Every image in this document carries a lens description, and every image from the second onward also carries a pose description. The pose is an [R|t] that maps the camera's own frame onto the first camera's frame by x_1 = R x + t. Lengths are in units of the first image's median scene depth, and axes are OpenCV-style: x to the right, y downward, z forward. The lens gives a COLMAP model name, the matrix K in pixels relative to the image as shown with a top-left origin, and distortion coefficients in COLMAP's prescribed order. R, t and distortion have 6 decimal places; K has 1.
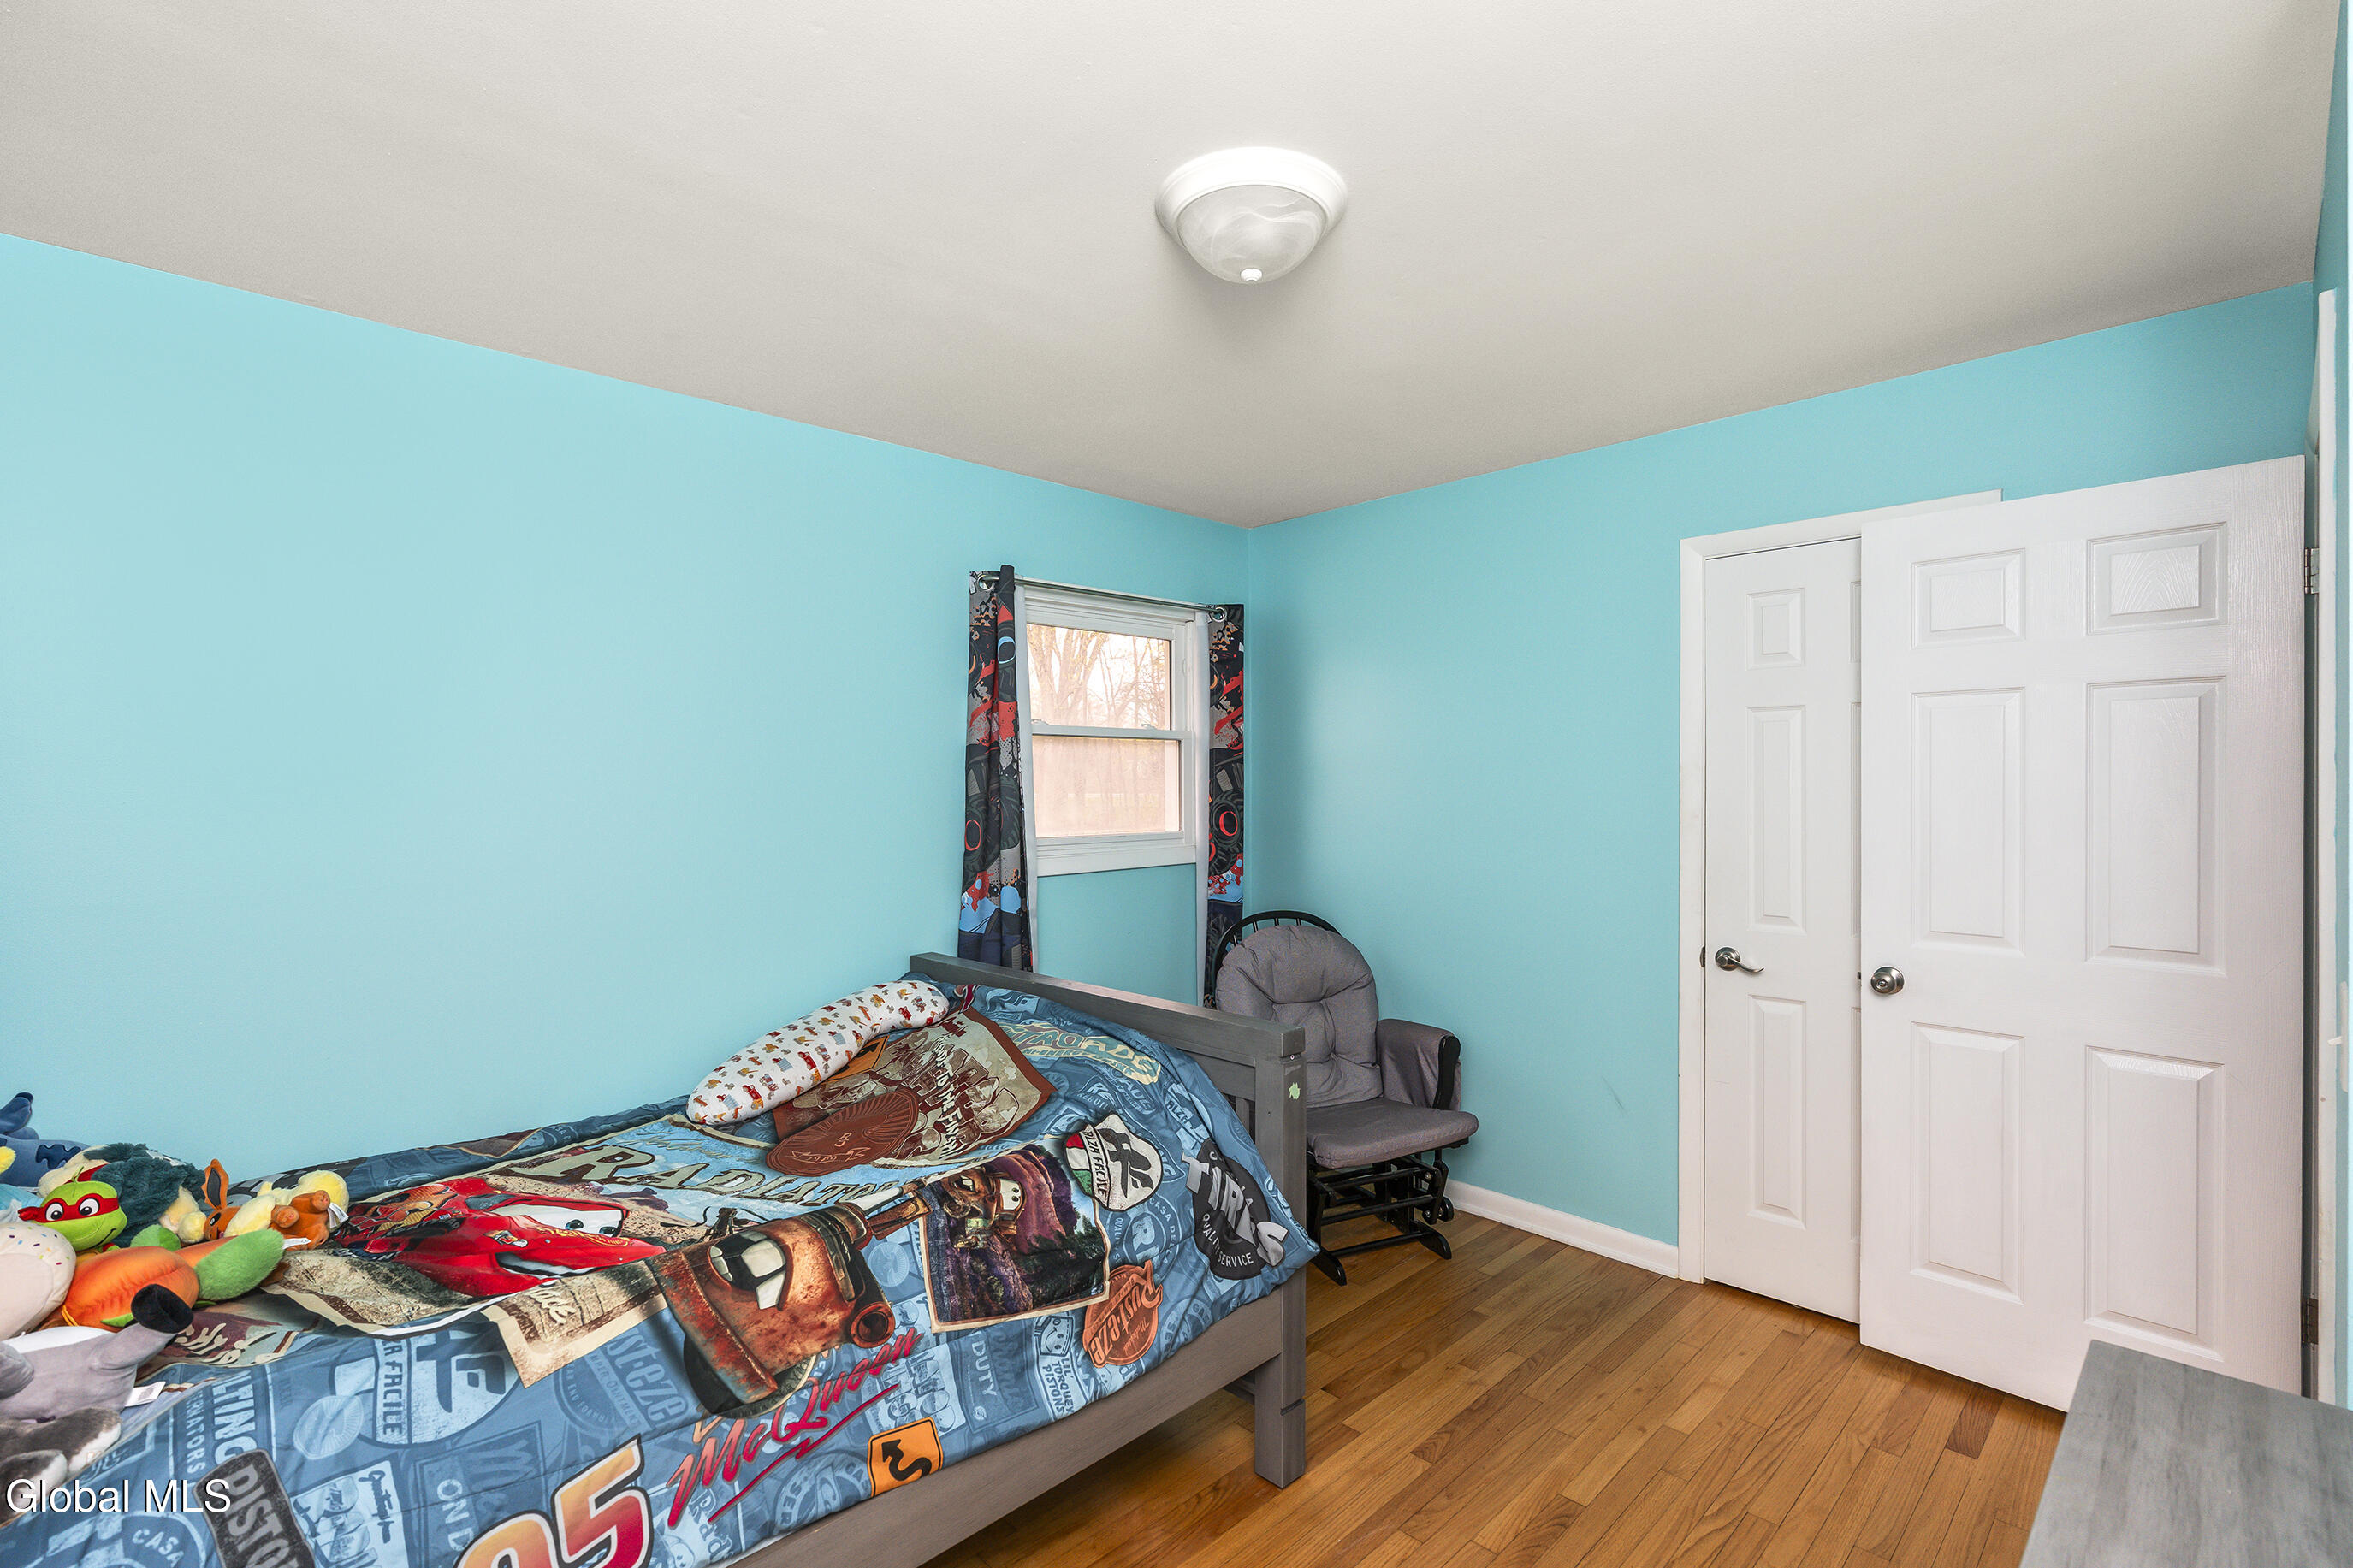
lens RADIAL K [[1036.9, 0, 1178.9], [0, 1036.9, 793.4], [0, 0, 1]] dist [-0.004255, 0.000282]
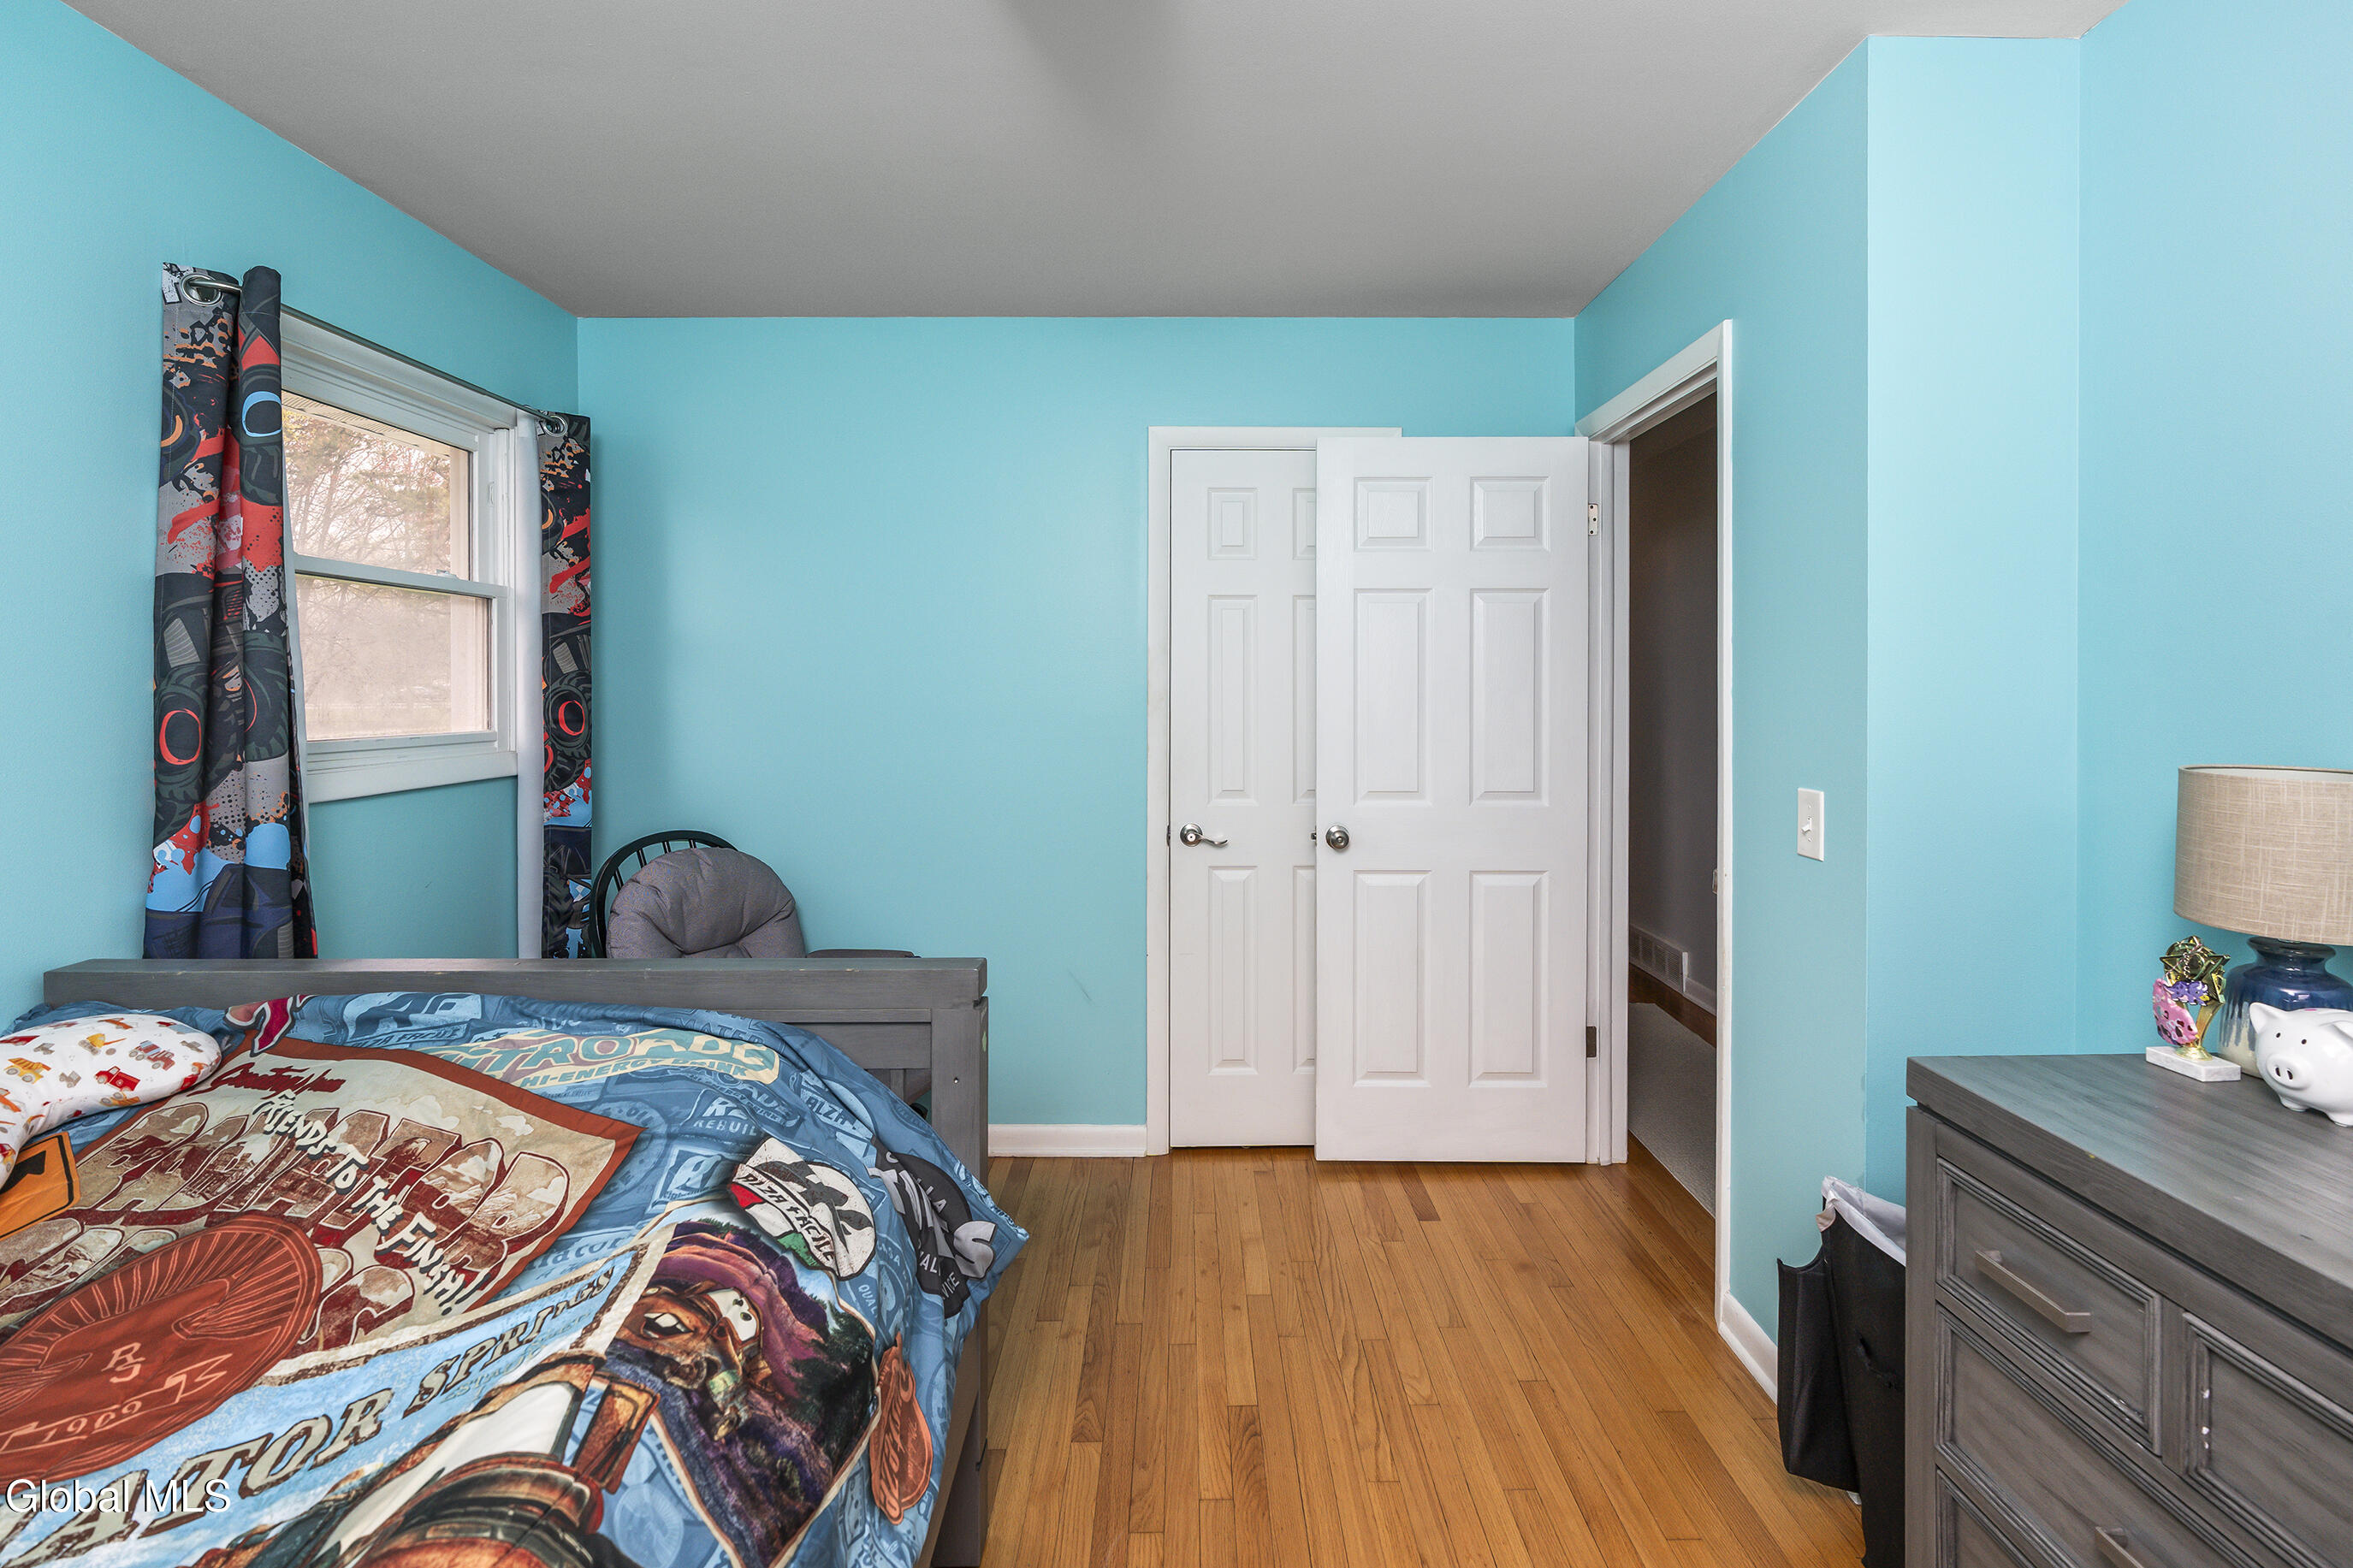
lens RADIAL K [[1085.6, 0, 1165.9], [0, 1085.6, 697.1], [0, 0, 1]] dist [-0.005083, 0.002975]
pose [[0.706845, 0.001173, 0.707368, -0.273295], [0.002289, 0.999990, -0.003946, 0.026044], [-0.707365, 0.004409, 0.706835, 0.250661]]
